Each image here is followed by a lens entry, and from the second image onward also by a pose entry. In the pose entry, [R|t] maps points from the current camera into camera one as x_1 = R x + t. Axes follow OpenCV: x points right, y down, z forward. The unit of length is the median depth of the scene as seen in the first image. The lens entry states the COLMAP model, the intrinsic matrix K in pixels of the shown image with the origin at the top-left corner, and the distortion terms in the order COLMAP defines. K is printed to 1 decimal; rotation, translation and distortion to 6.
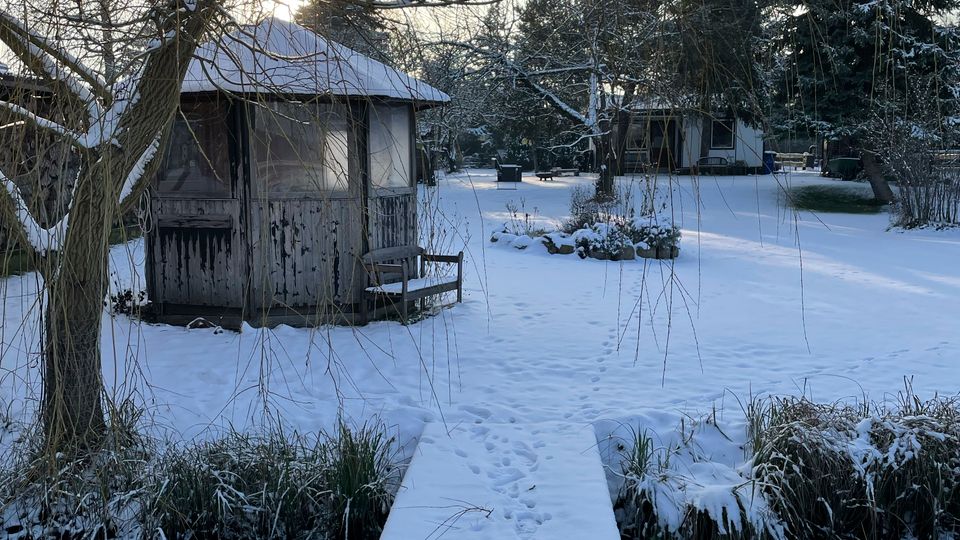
lens RADIAL K [[985.9, 0, 480.0], [0, 985.9, 270.0], [0, 0, 1]] dist [0.048381, -0.003217]
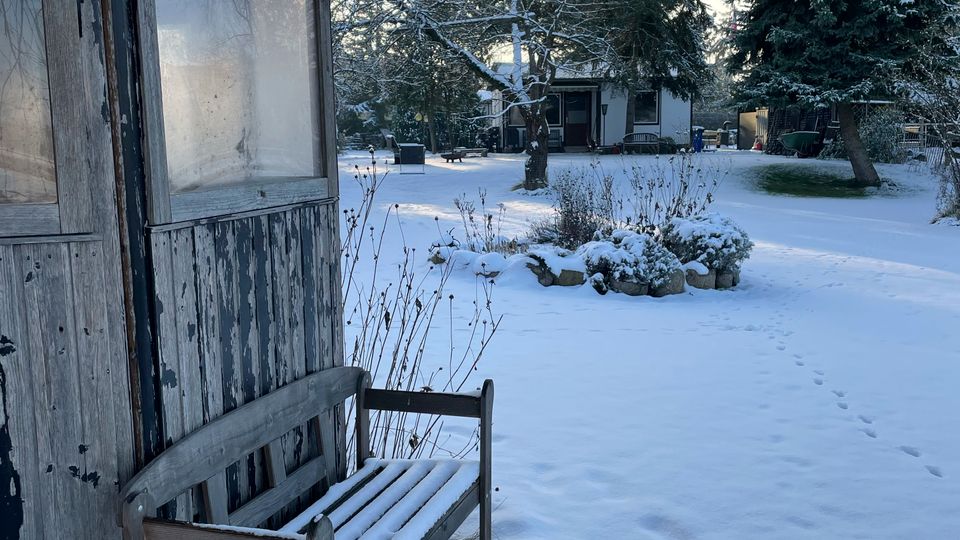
lens RADIAL K [[985.9, 0, 480.0], [0, 985.9, 270.0], [0, 0, 1]] dist [0.048381, -0.003217]
pose [[0.991870, -0.026092, 0.124553, -0.036239], [0.023983, 0.999543, 0.018401, -0.036291], [-0.124976, -0.015264, 0.992042, 0.418139]]
